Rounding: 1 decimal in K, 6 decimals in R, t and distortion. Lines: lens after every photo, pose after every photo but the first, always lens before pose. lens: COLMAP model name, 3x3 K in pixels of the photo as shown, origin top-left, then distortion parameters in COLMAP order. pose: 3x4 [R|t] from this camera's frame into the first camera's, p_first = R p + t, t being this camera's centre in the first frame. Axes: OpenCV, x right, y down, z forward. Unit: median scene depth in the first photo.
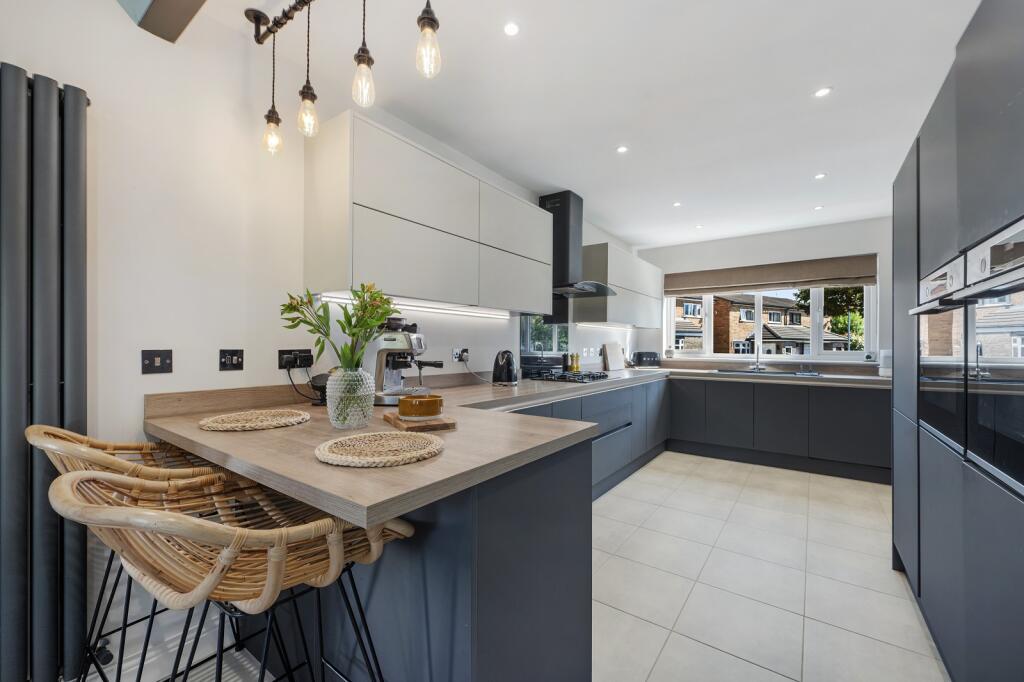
lens RADIAL K [[406.8, 0, 512.2], [0, 406.8, 343.4], [0, 0, 1]] dist [0.002273, 0.000168]
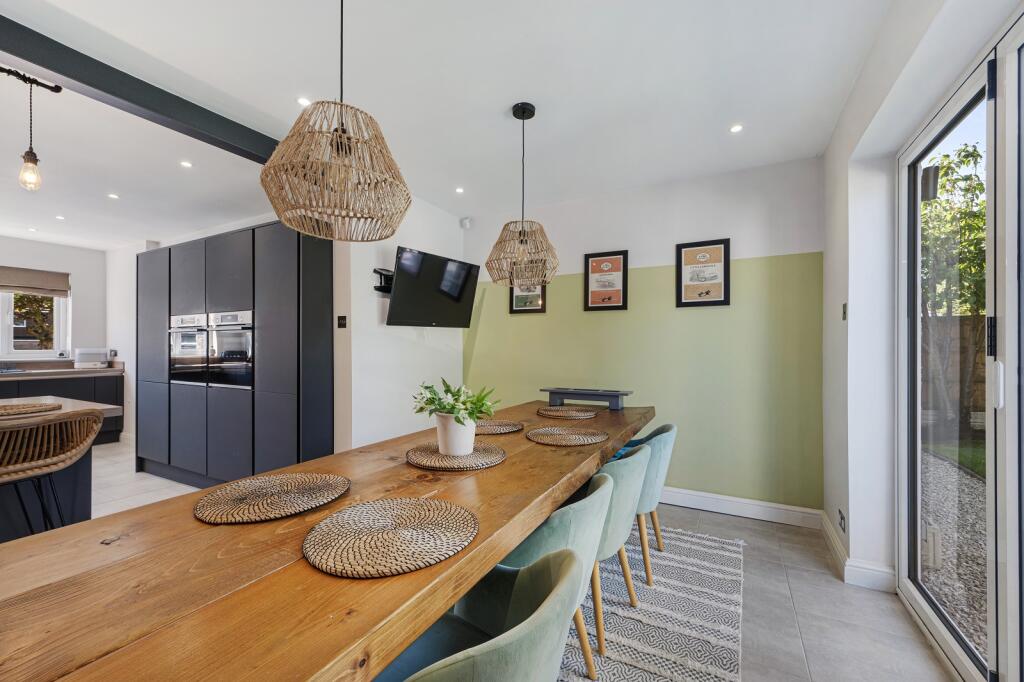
lens RADIAL K [[406.8, 0, 514.7], [0, 406.8, 343.5], [0, 0, 1]] dist [0.002273, 0.000168]
pose [[-0.149446, 0.000844, 0.988770, -0.581195], [-0.005393, 0.999984, -0.001669, -0.006201], [-0.988755, -0.005582, -0.149439, -0.196472]]
